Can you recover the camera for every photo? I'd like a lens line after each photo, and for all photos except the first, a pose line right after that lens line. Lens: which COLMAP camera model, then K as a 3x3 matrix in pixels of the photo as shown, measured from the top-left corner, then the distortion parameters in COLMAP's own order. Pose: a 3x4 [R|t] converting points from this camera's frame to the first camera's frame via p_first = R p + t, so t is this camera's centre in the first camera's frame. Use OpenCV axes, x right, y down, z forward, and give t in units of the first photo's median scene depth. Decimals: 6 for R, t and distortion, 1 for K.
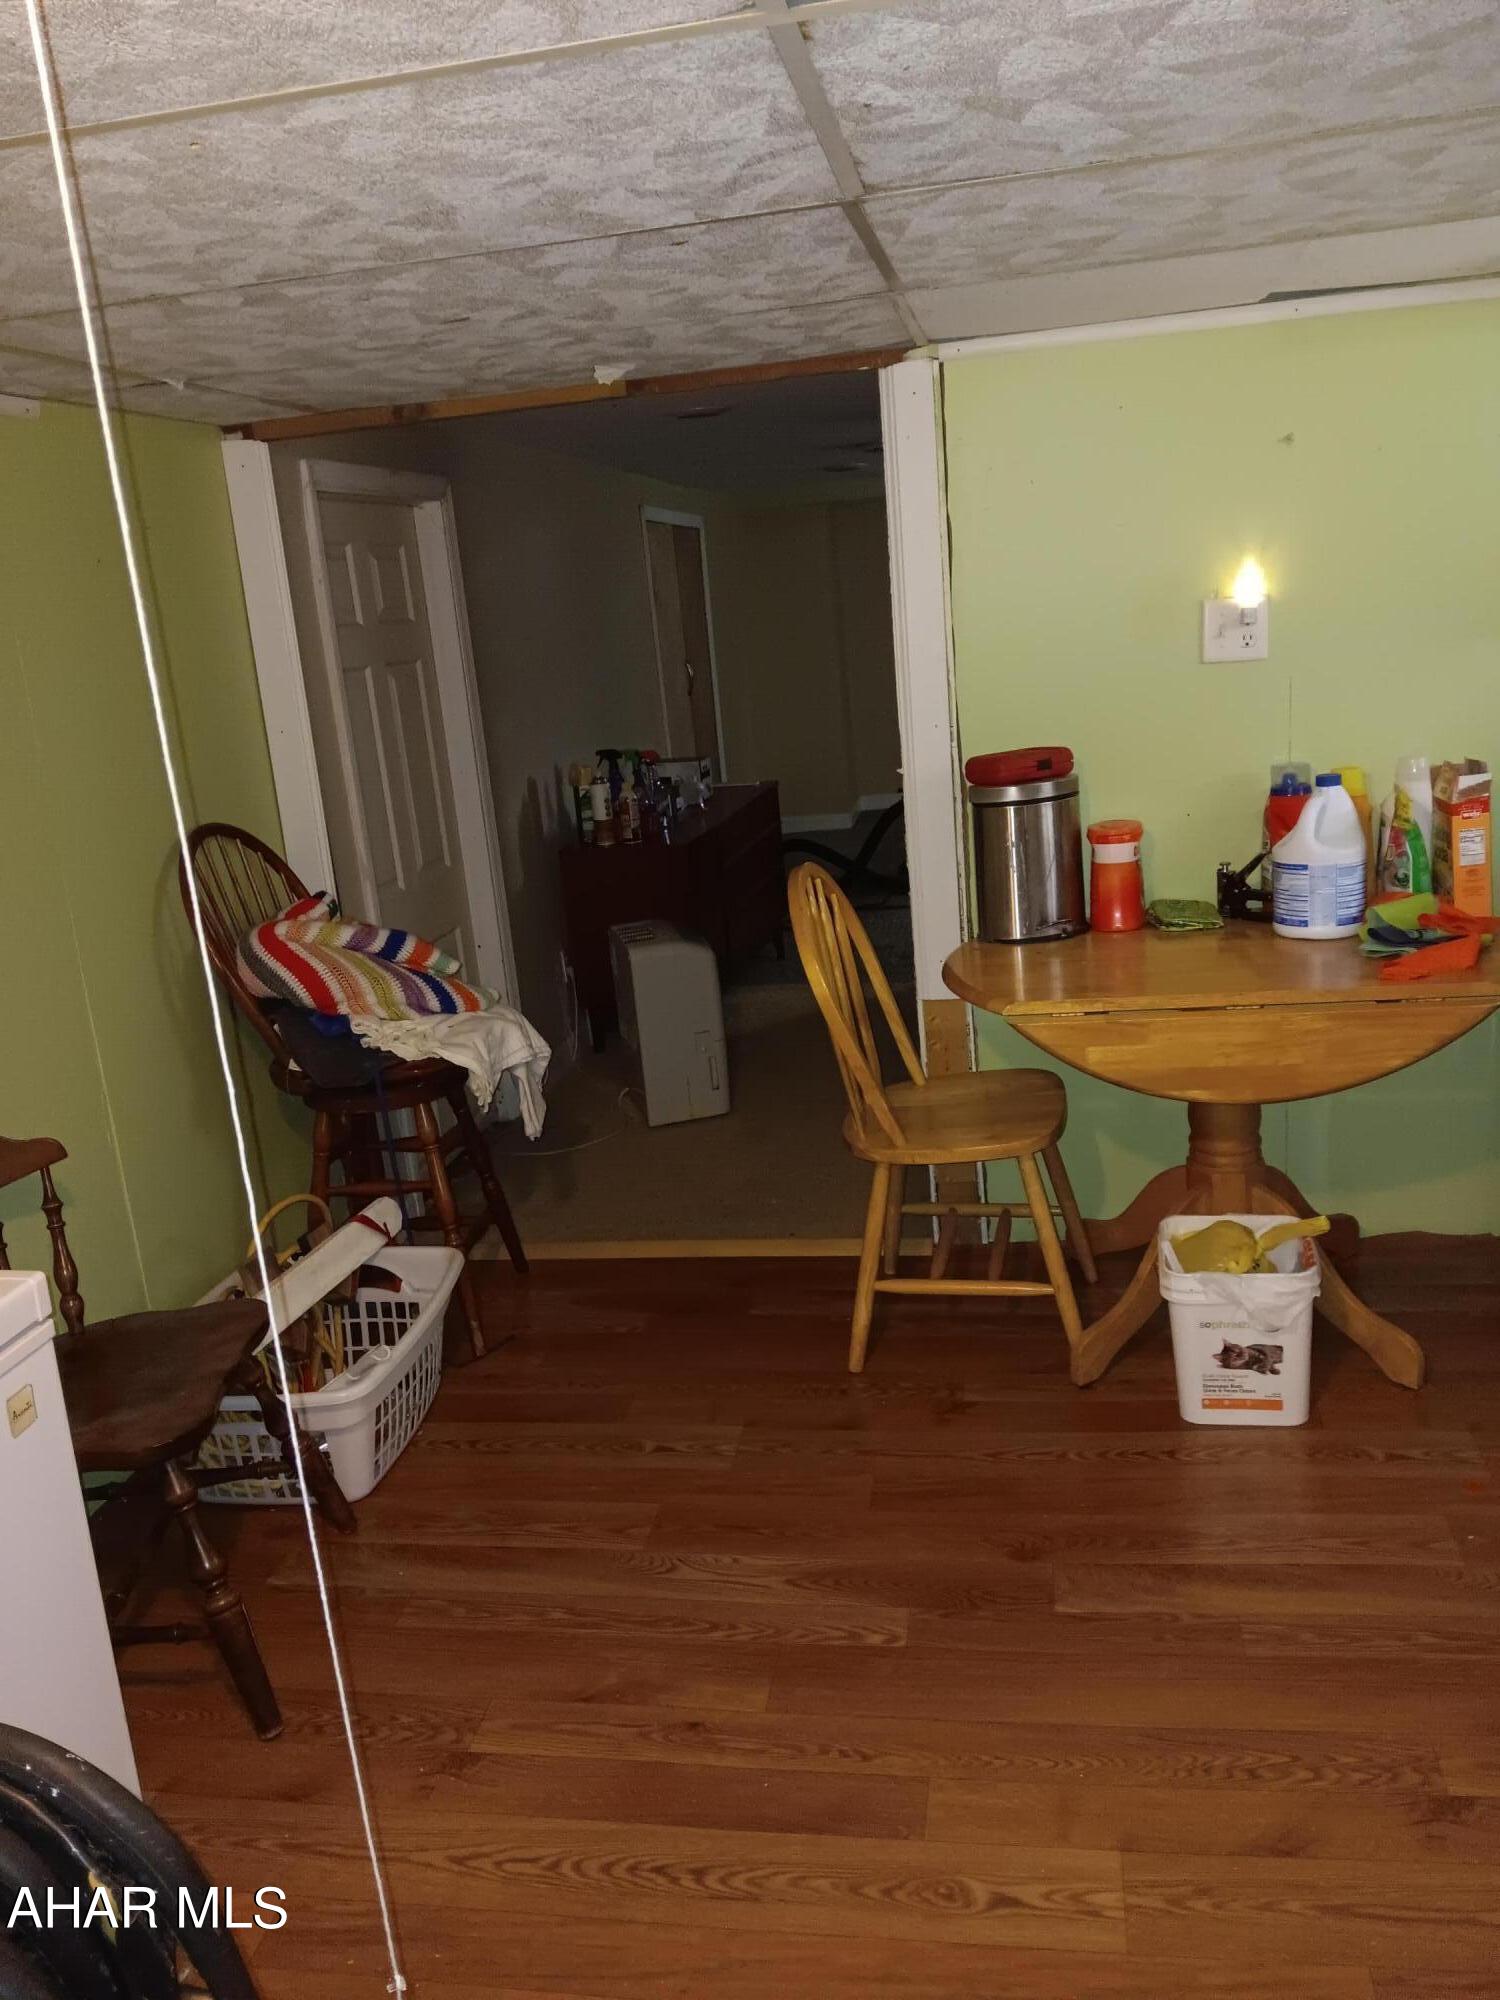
lens RADIAL K [[1543.6, 0, 753.9], [0, 1543.6, 991.0], [0, 0, 1]] dist [0.057010, -0.105936]
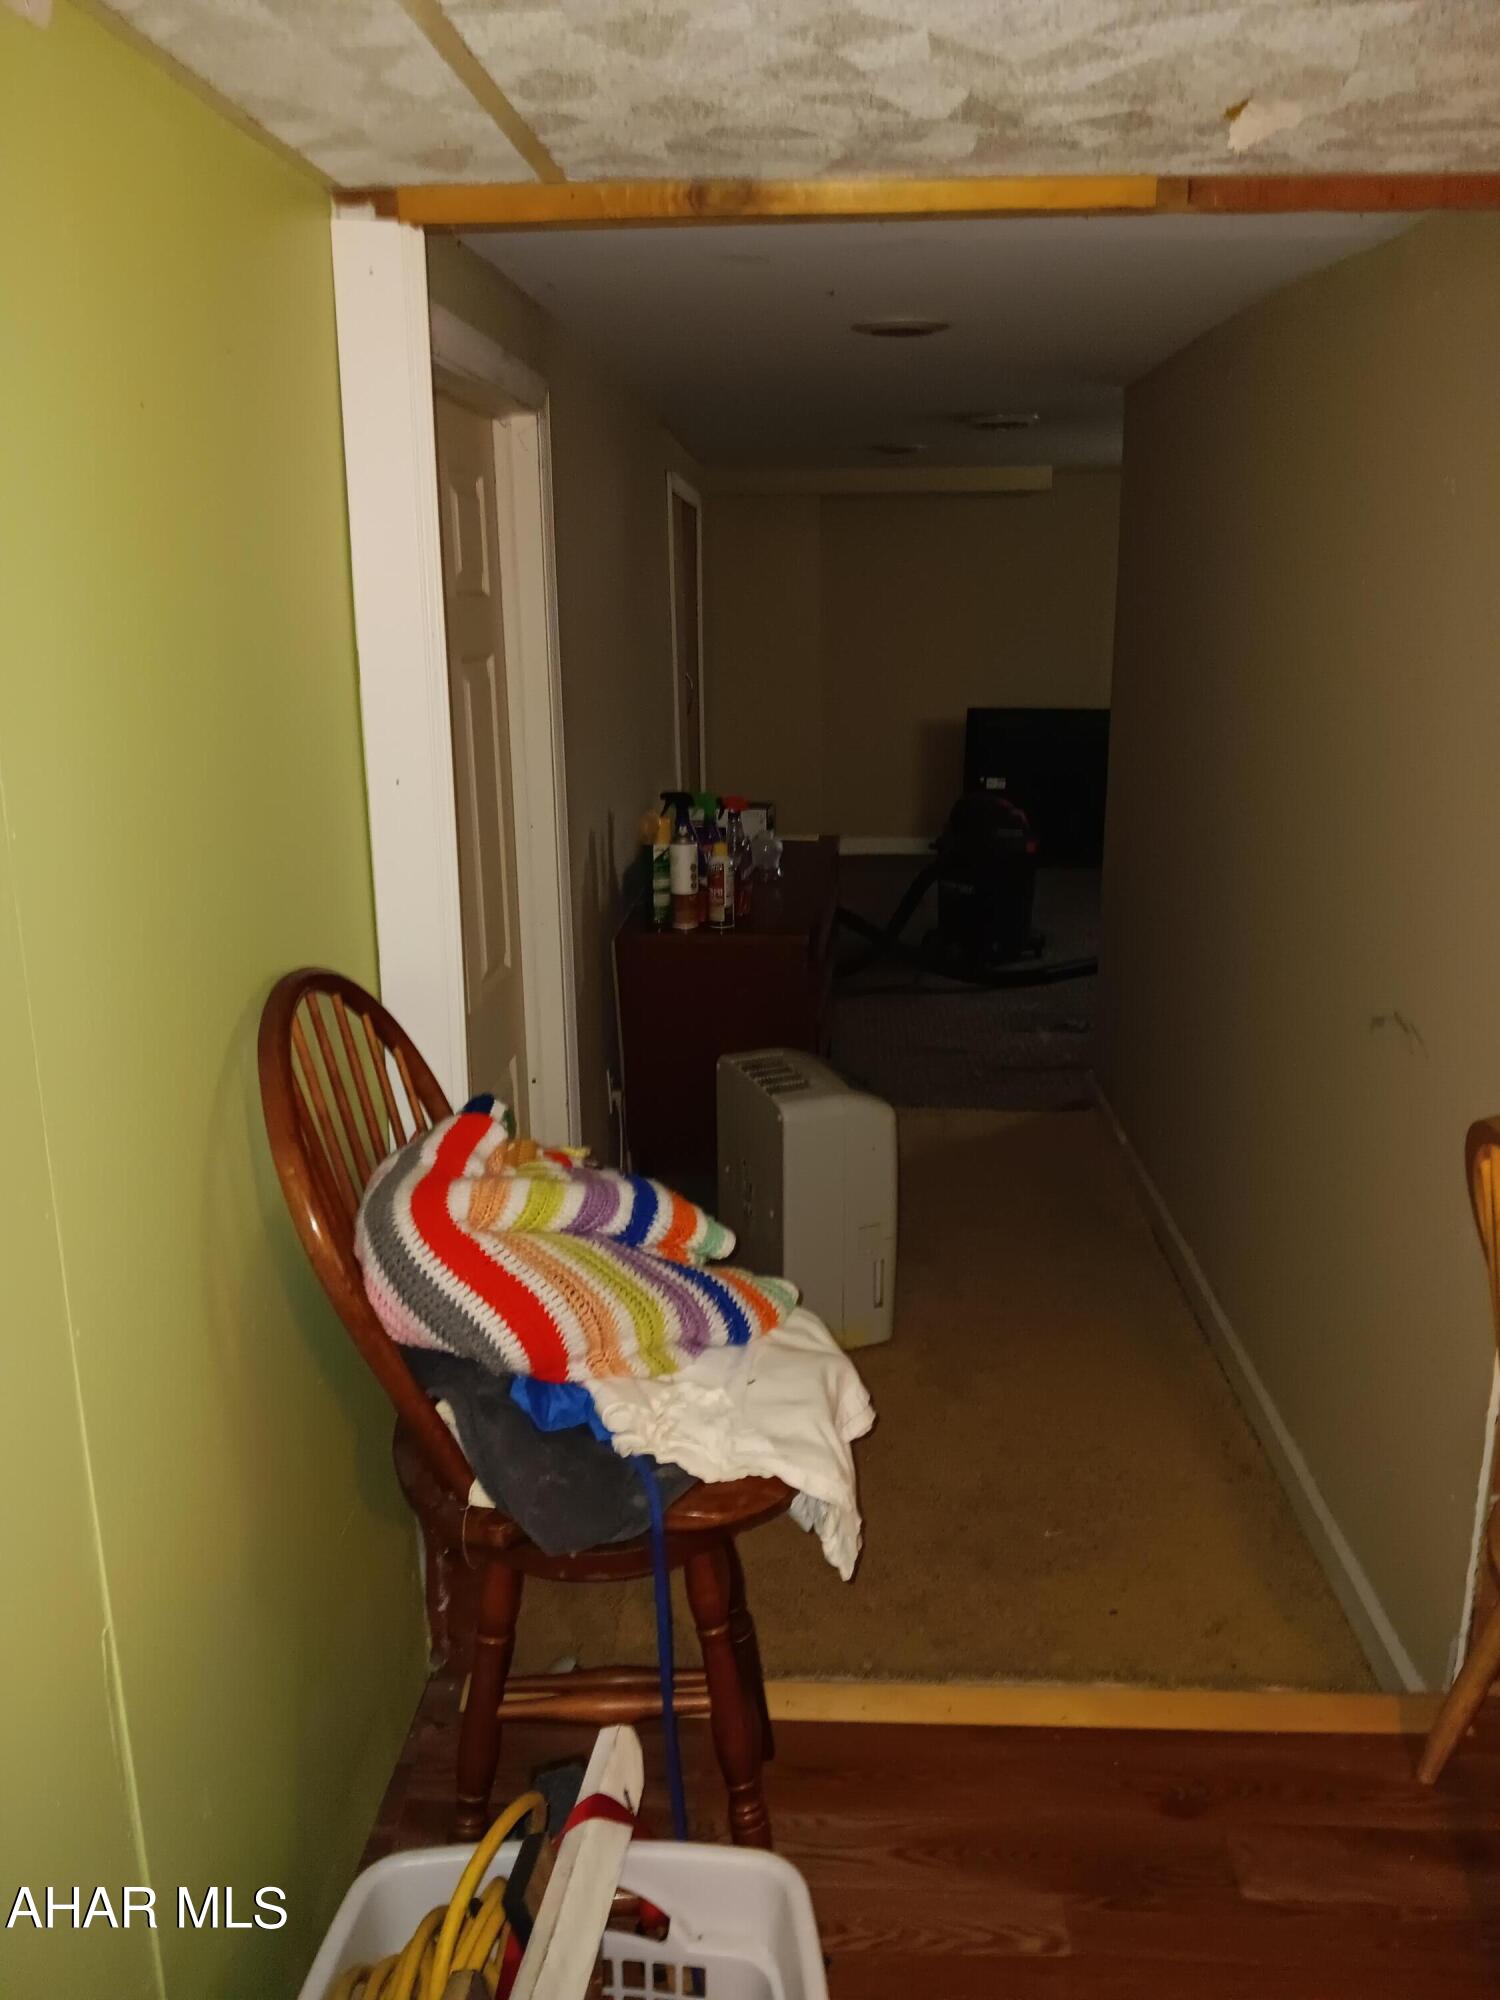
lens RADIAL K [[1543.6, 0, 757.2], [0, 1543.6, 1003.7], [0, 0, 1]] dist [0.057010, -0.105936]
pose [[0.990075, 0.045799, 0.132867, -0.196776], [-0.046035, 0.998939, -0.001294, -0.075095], [-0.132785, -0.004835, 0.991133, 0.355865]]
